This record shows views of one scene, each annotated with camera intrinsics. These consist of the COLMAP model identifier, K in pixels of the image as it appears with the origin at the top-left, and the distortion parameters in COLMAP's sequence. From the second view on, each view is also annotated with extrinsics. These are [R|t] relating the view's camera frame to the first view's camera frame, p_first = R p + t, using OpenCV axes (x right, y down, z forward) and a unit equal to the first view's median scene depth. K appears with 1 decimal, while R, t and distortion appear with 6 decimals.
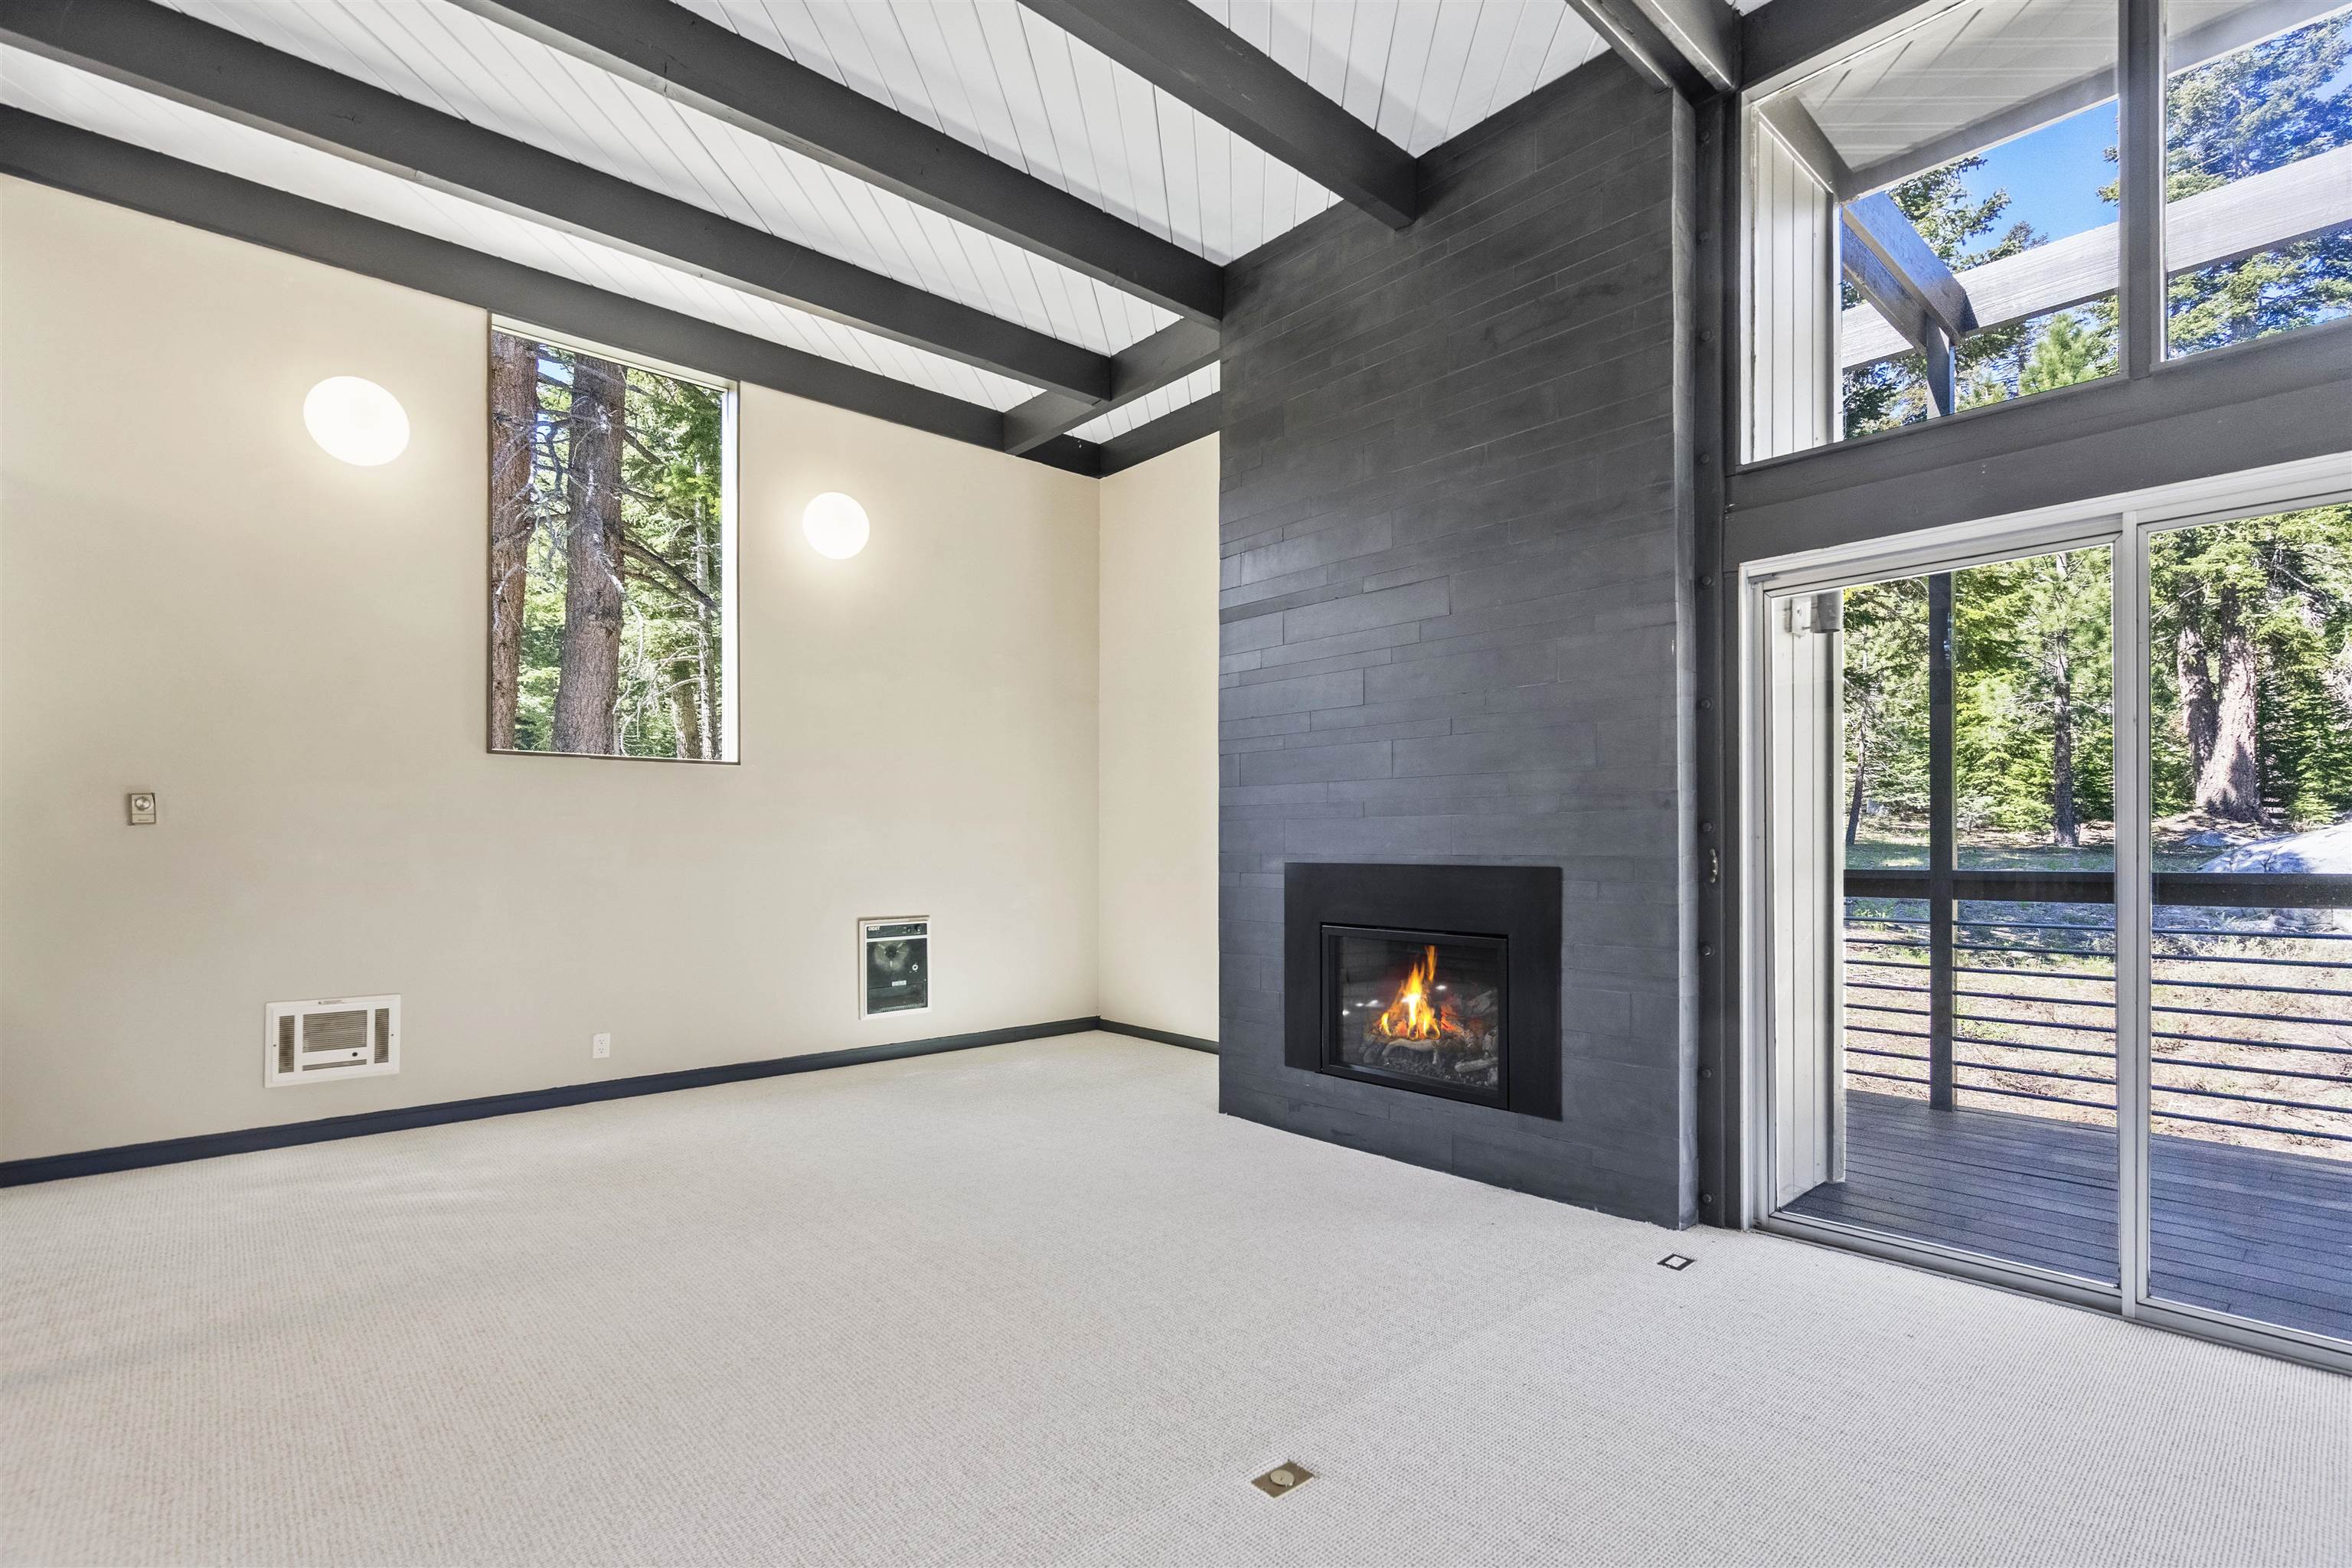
lens RADIAL K [[1084.2, 0, 1173.7], [0, 1084.2, 848.9], [0, 0, 1]] dist [0.000256, -0.000127]
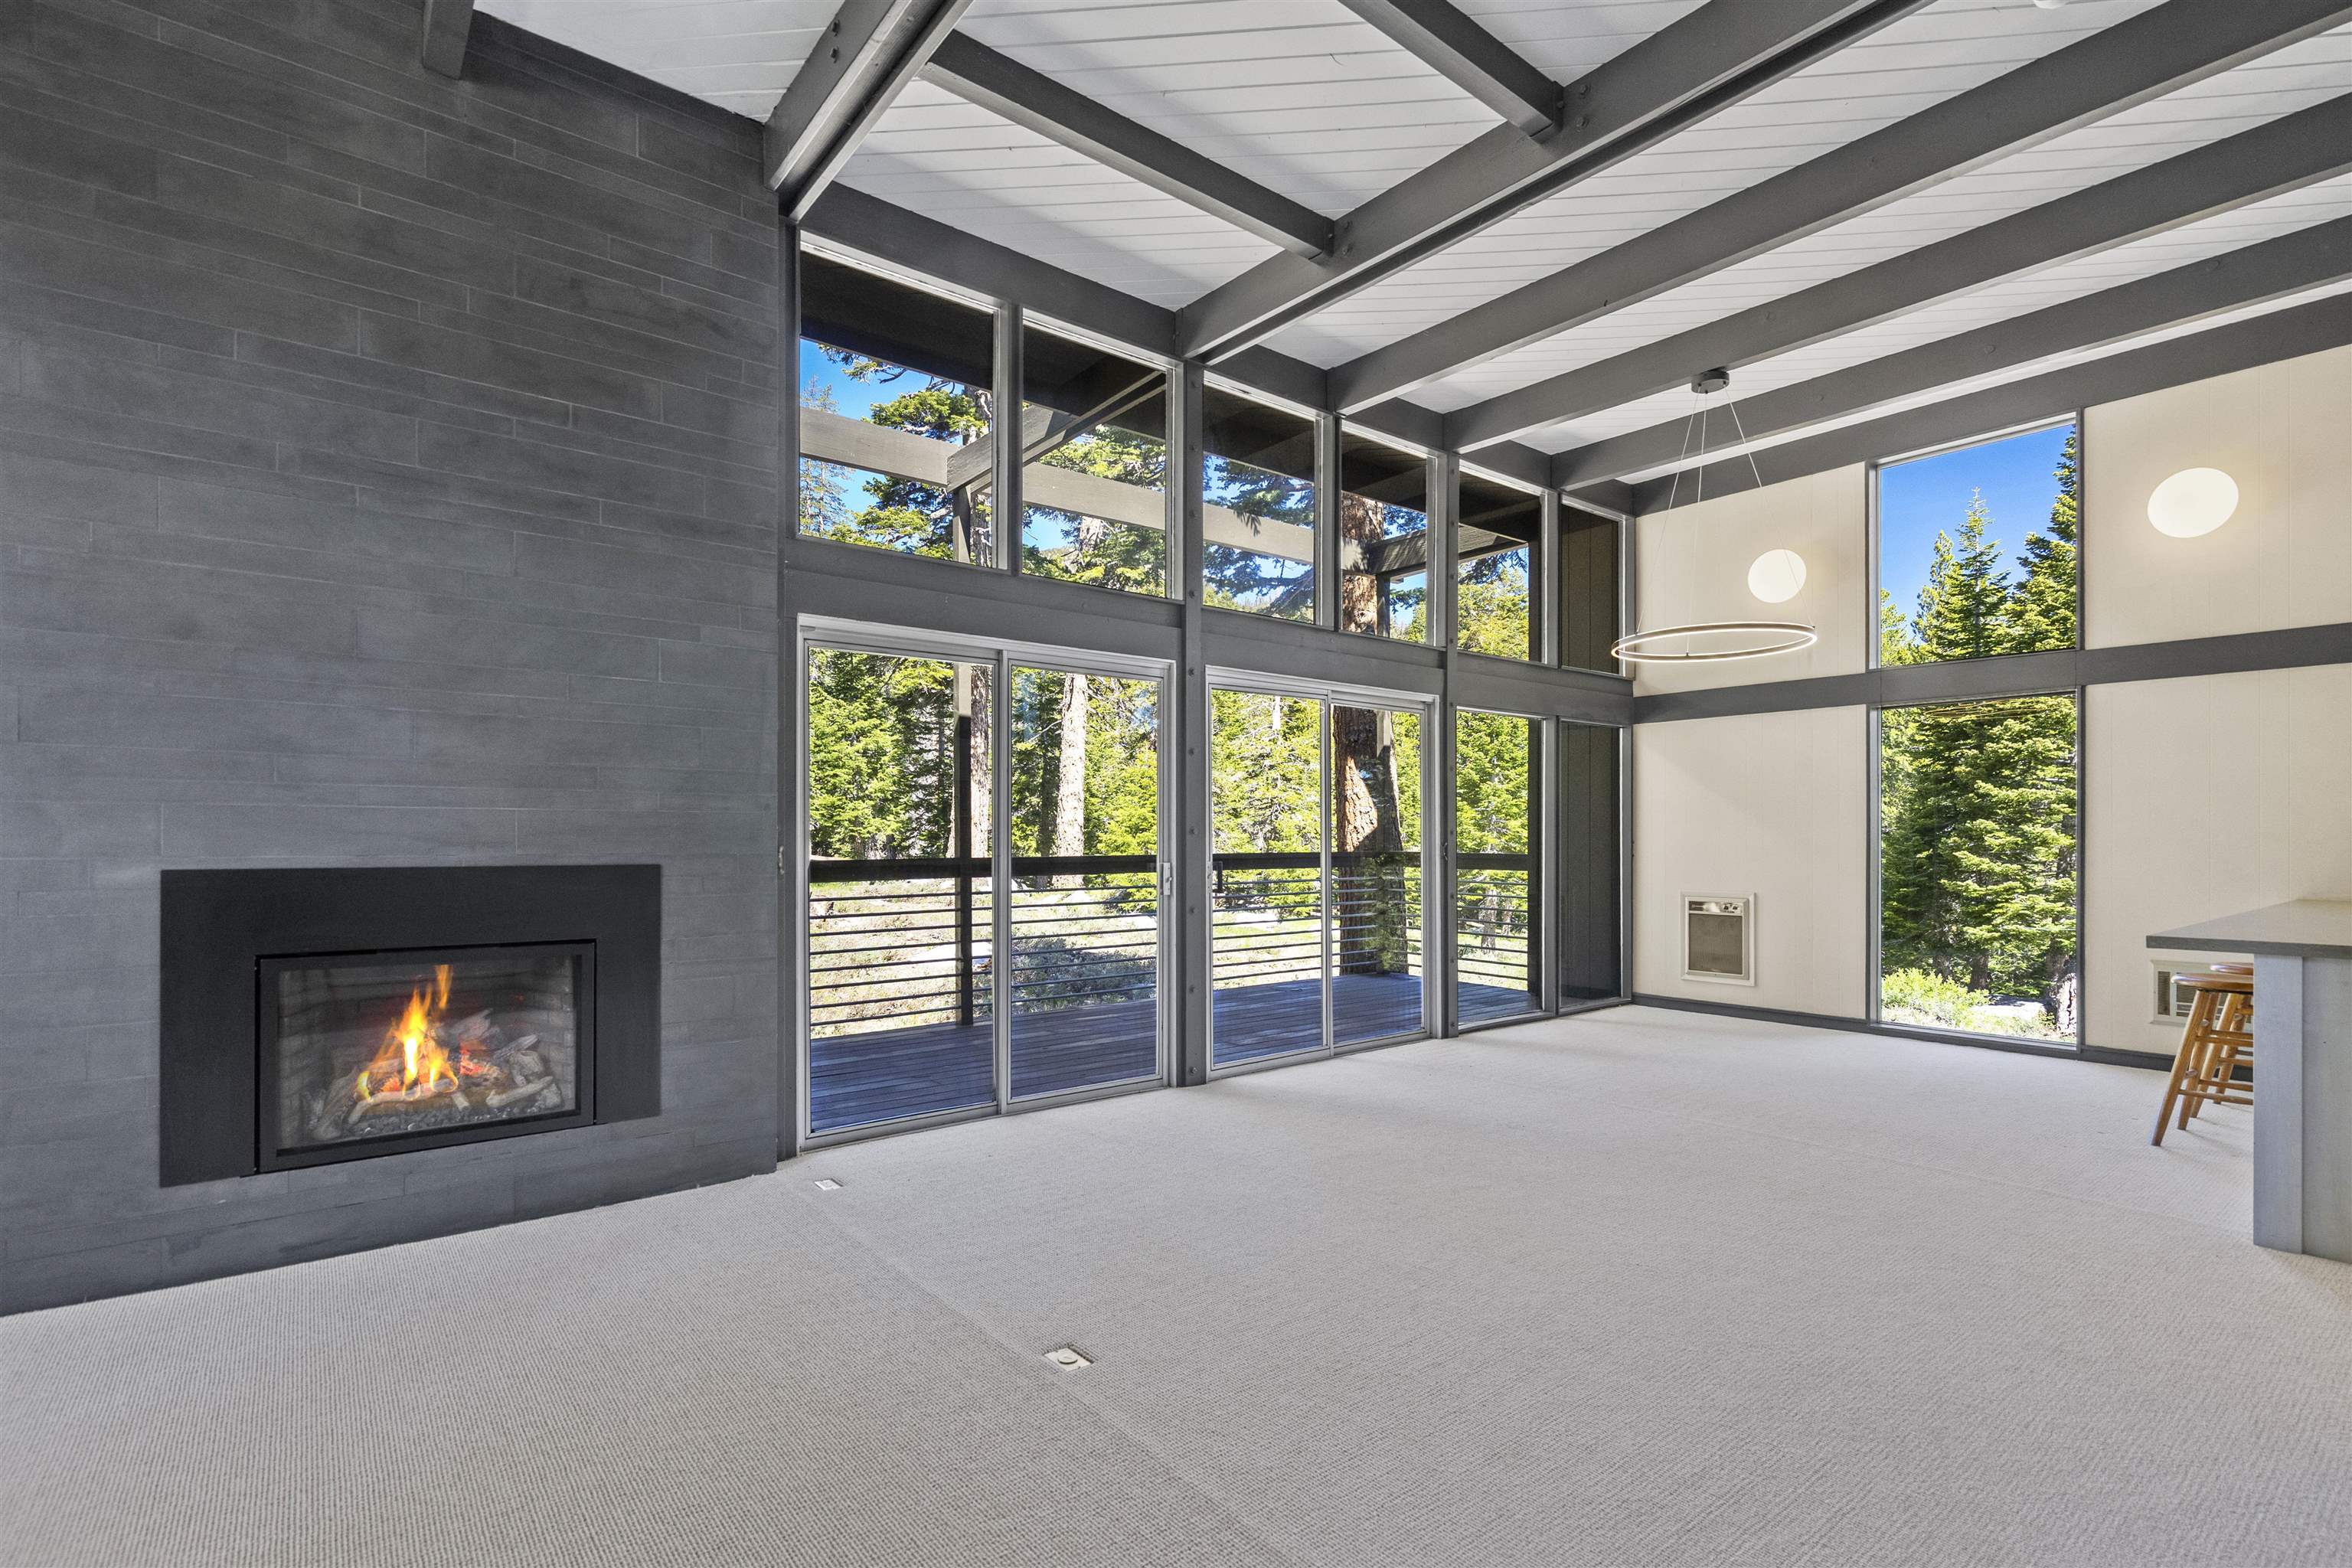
lens RADIAL K [[1091.8, 0, 1188.7], [0, 1091.8, 845.0], [0, 0, 1]] dist [0.001100, 0.000160]
pose [[0.052831, -0.000834, 0.998603, -0.545033], [0.003198, 0.999995, 0.000666, -0.000799], [-0.998598, 0.003159, 0.052834, 0.386034]]
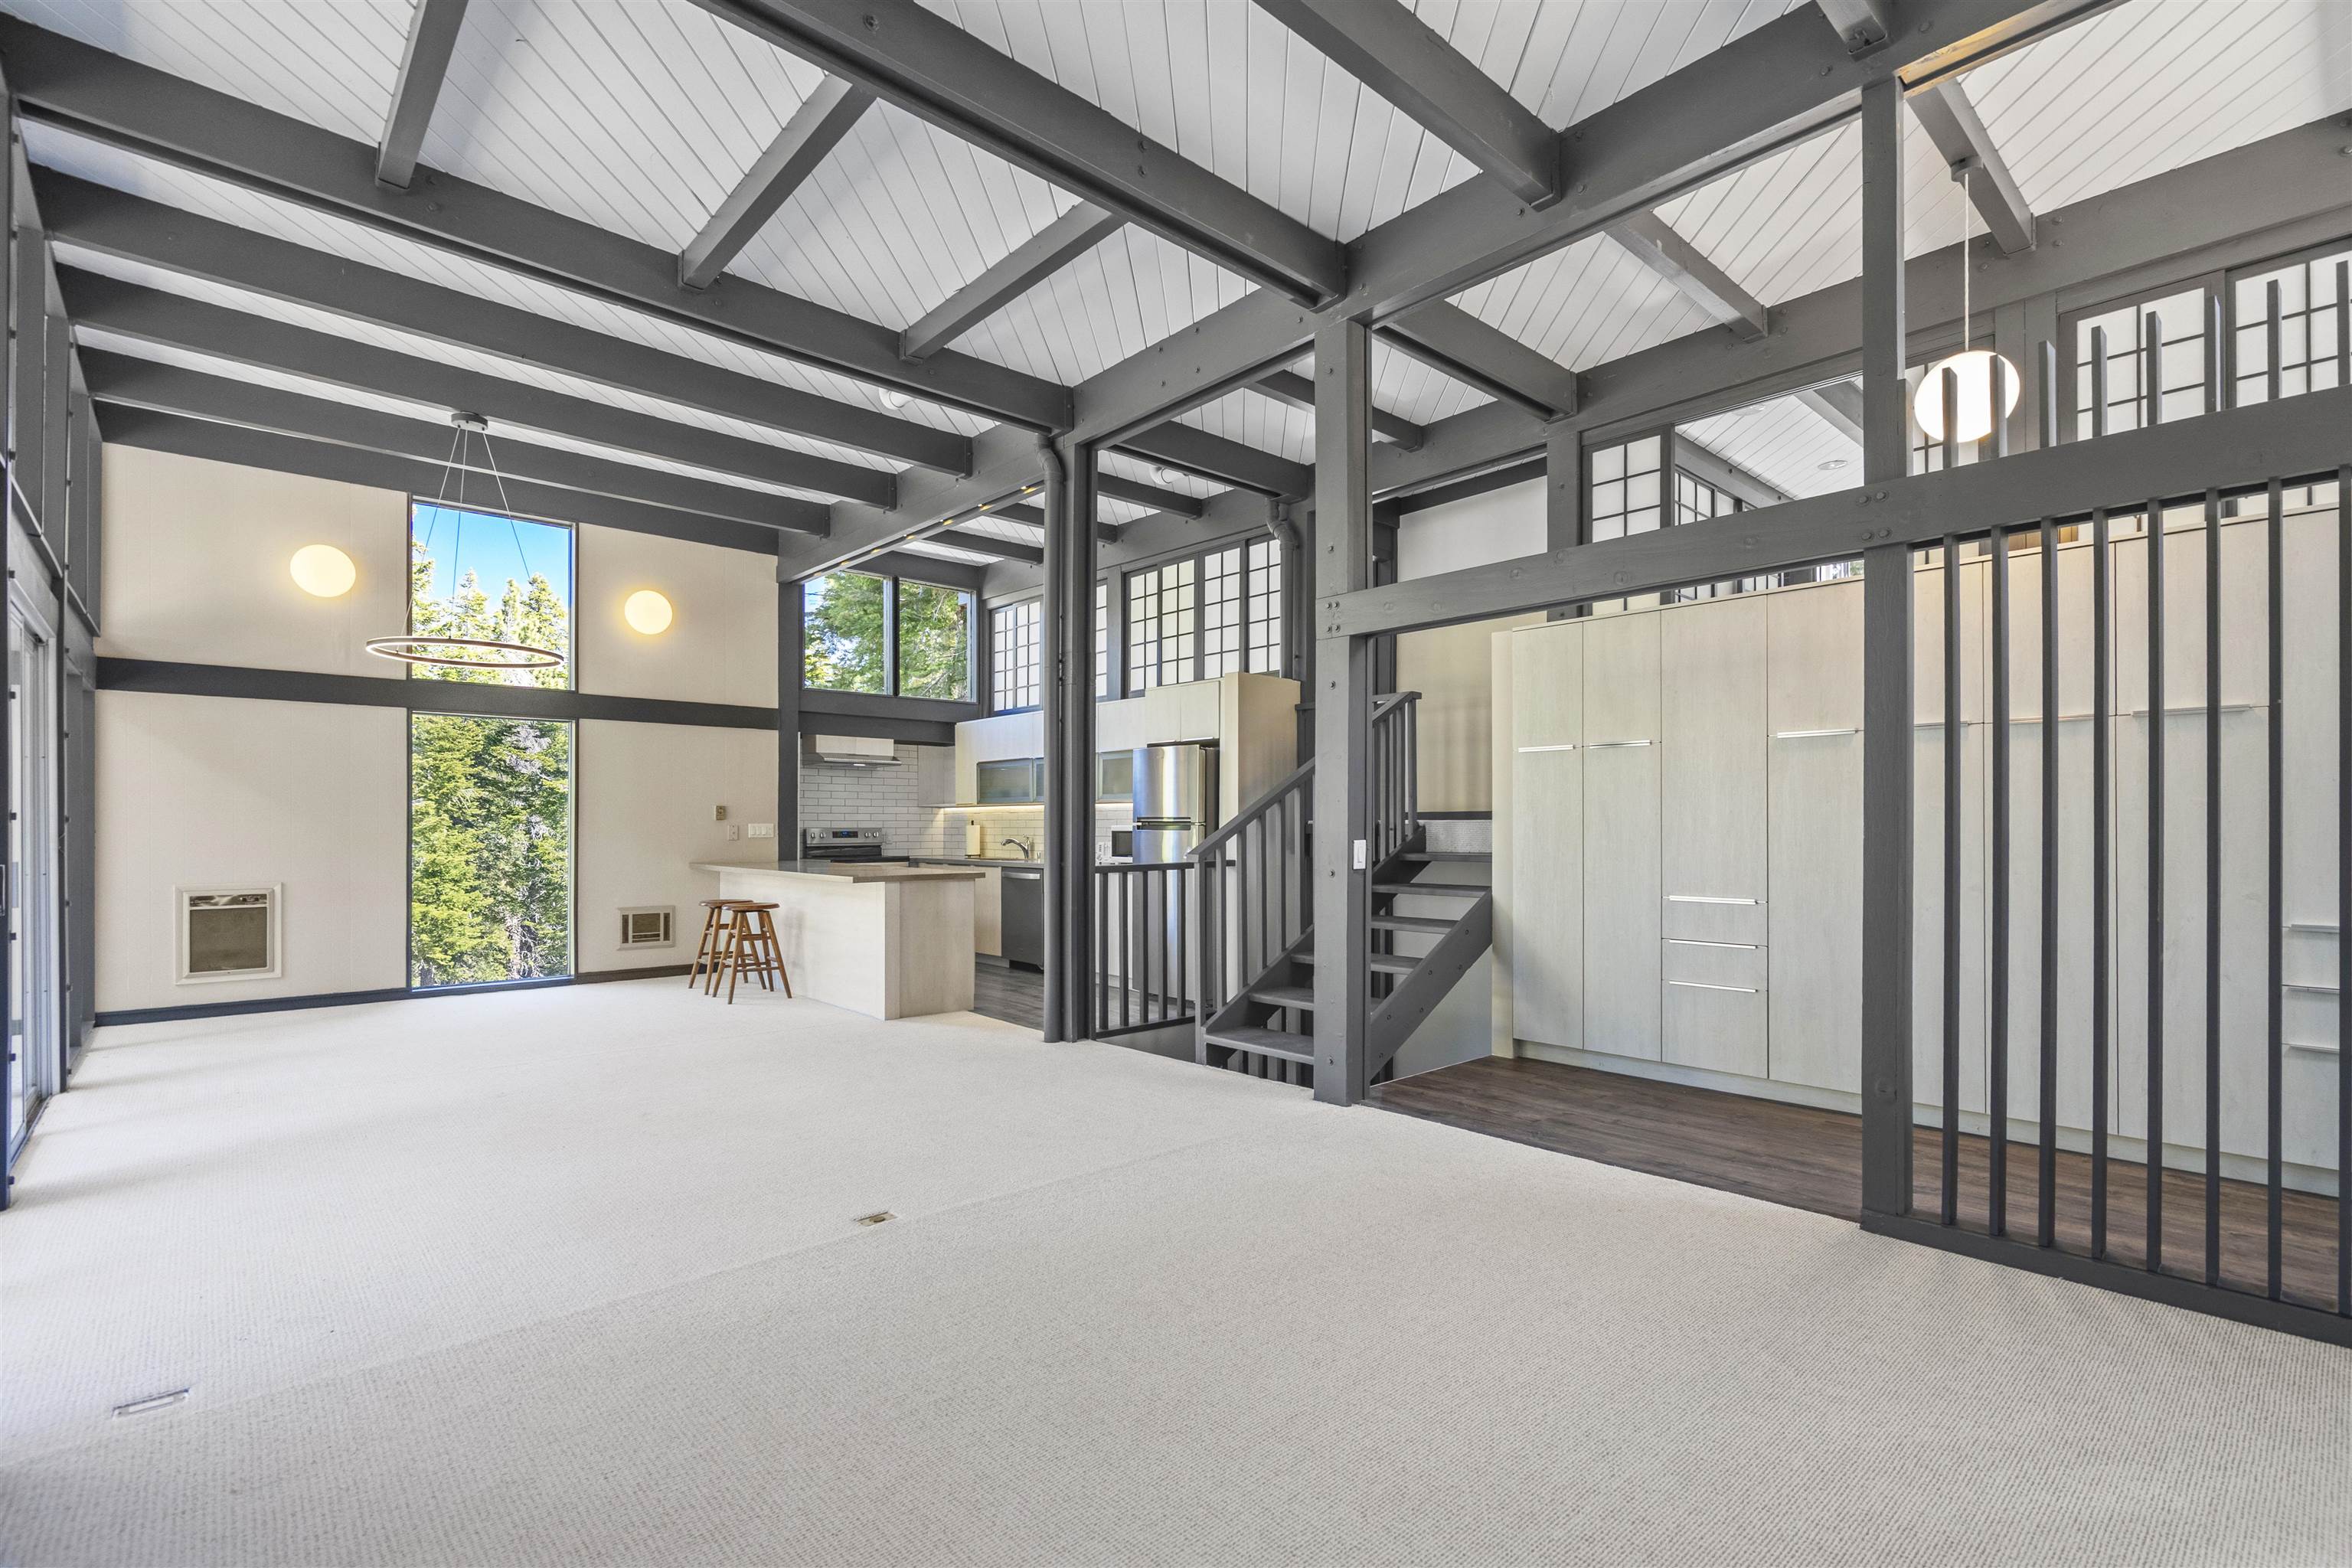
lens RADIAL K [[1078.2, 0, 1181.3], [0, 1078.2, 828.5], [0, 0, 1]] dist [0.001008, -0.000366]
pose [[-0.999952, 0.005478, -0.008109, -0.162297], [0.005448, 0.999978, 0.003678, -0.002886], [0.008129, 0.003634, -0.999960, 1.267689]]
